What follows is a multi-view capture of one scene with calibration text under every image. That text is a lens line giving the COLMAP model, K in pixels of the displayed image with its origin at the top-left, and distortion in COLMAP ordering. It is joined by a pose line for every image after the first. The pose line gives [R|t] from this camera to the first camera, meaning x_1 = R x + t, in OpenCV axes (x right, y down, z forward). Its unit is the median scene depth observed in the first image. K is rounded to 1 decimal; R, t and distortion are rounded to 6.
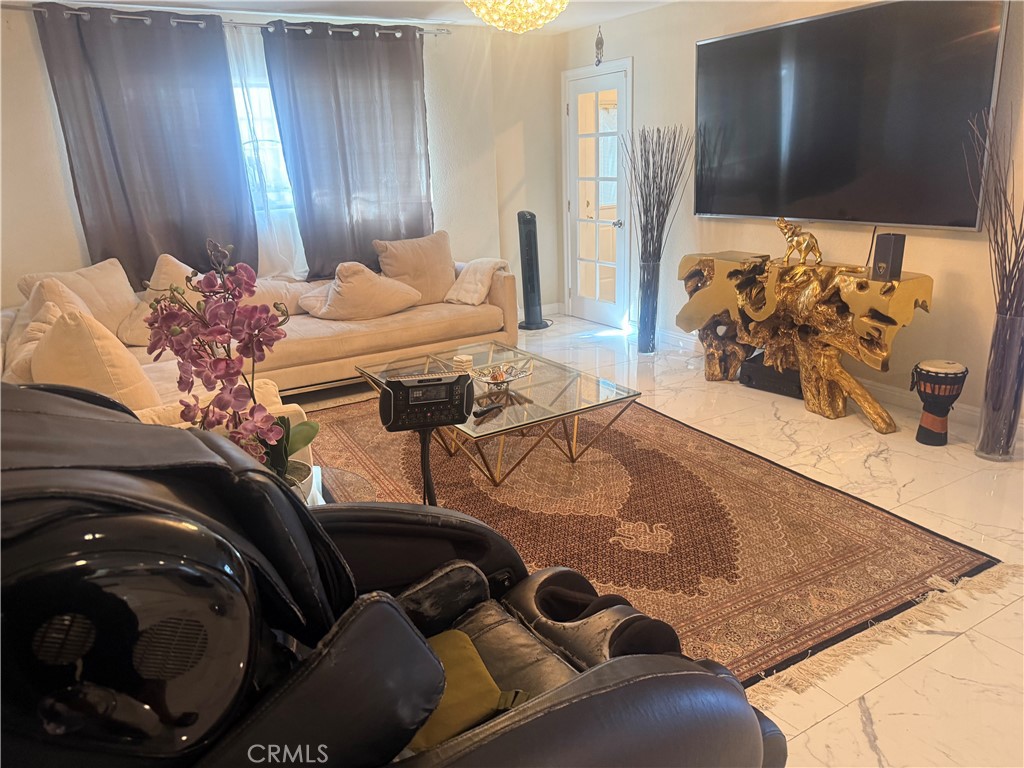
lens RADIAL K [[722.5, 0, 512.0], [0, 722.5, 384.0], [0, 0, 1]] dist [0.004468, -0.022928]
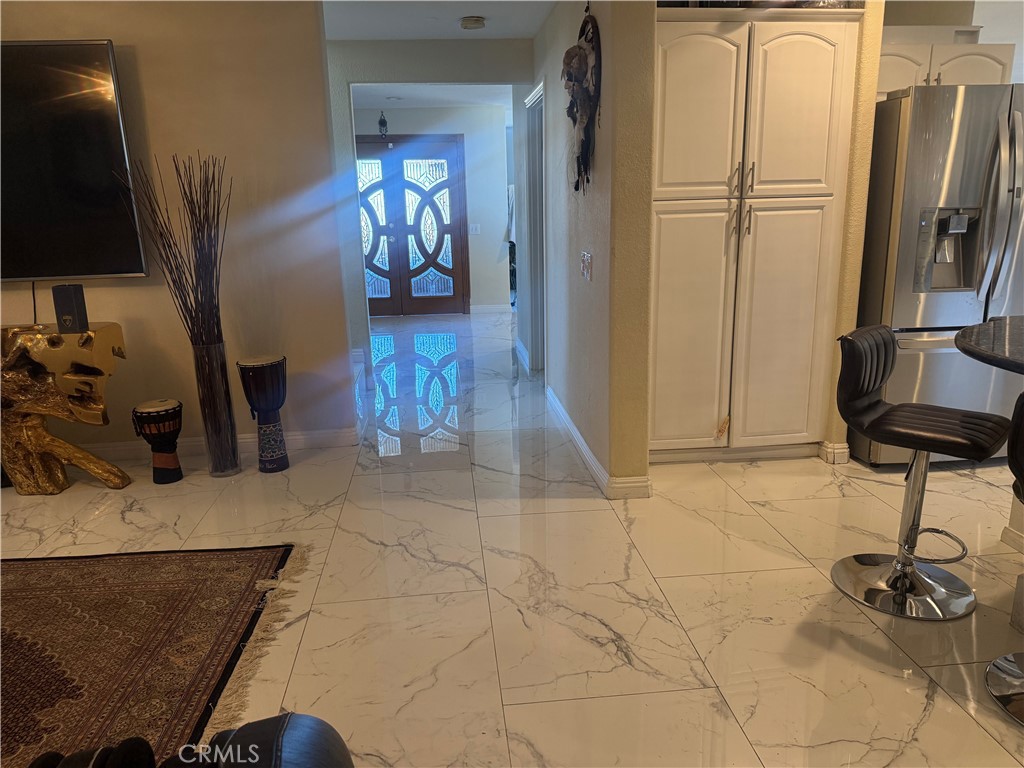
lens RADIAL K [[722.5, 0, 512.0], [0, 722.5, 384.0], [0, 0, 1]] dist [0.004468, -0.022928]
pose [[0.411976, -0.190842, 0.890985, -0.106987], [0.278742, 0.957341, 0.076169, 0.008473], [-0.867513, 0.216975, 0.447597, 0.098755]]
